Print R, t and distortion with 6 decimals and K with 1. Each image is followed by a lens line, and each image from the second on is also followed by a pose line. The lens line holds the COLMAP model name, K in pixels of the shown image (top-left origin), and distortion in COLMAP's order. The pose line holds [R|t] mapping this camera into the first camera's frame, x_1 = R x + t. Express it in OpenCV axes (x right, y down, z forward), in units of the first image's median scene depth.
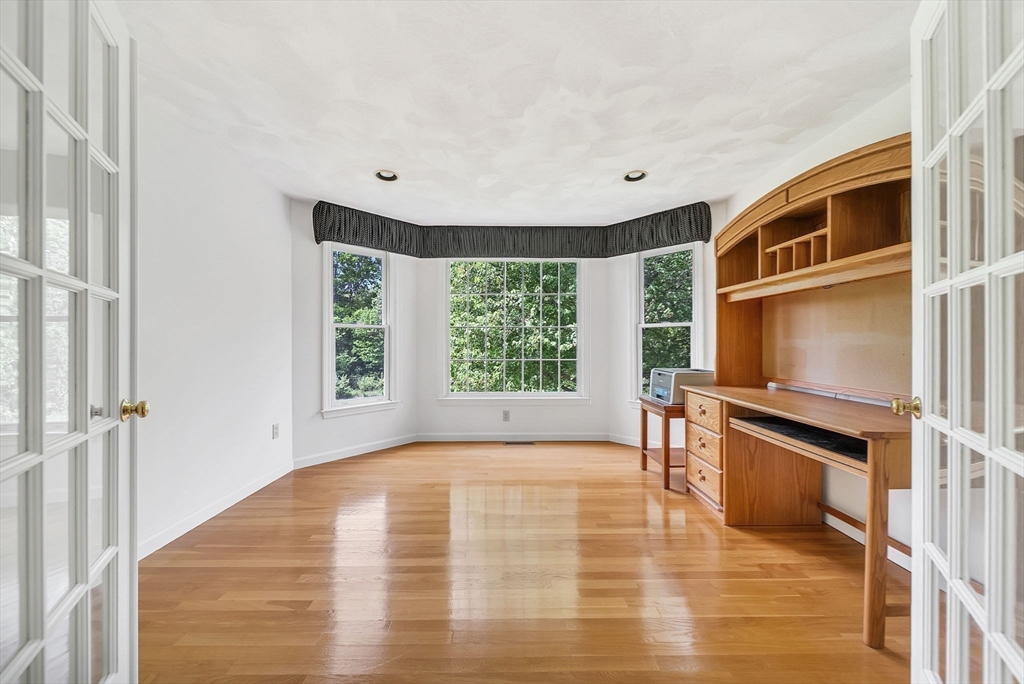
lens RADIAL K [[364.2, 0, 512.9], [0, 364.2, 342.3], [0, 0, 1]] dist [-0.014334, 0.000414]
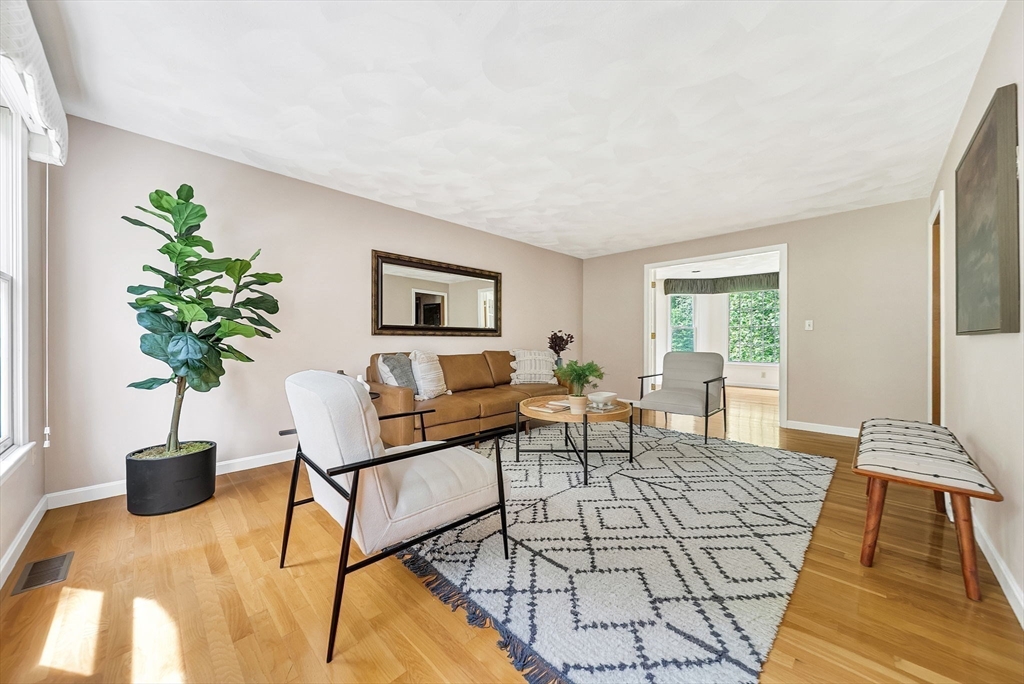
lens RADIAL K [[364.2, 0, 513.8], [0, 364.2, 340.3], [0, 0, 1]] dist [-0.014334, 0.000414]
pose [[0.707084, 0.002632, -0.707125, 0.400879], [-0.001231, 0.999996, 0.002491, 0.025990], [0.707129, -0.000890, 0.707084, -1.238698]]
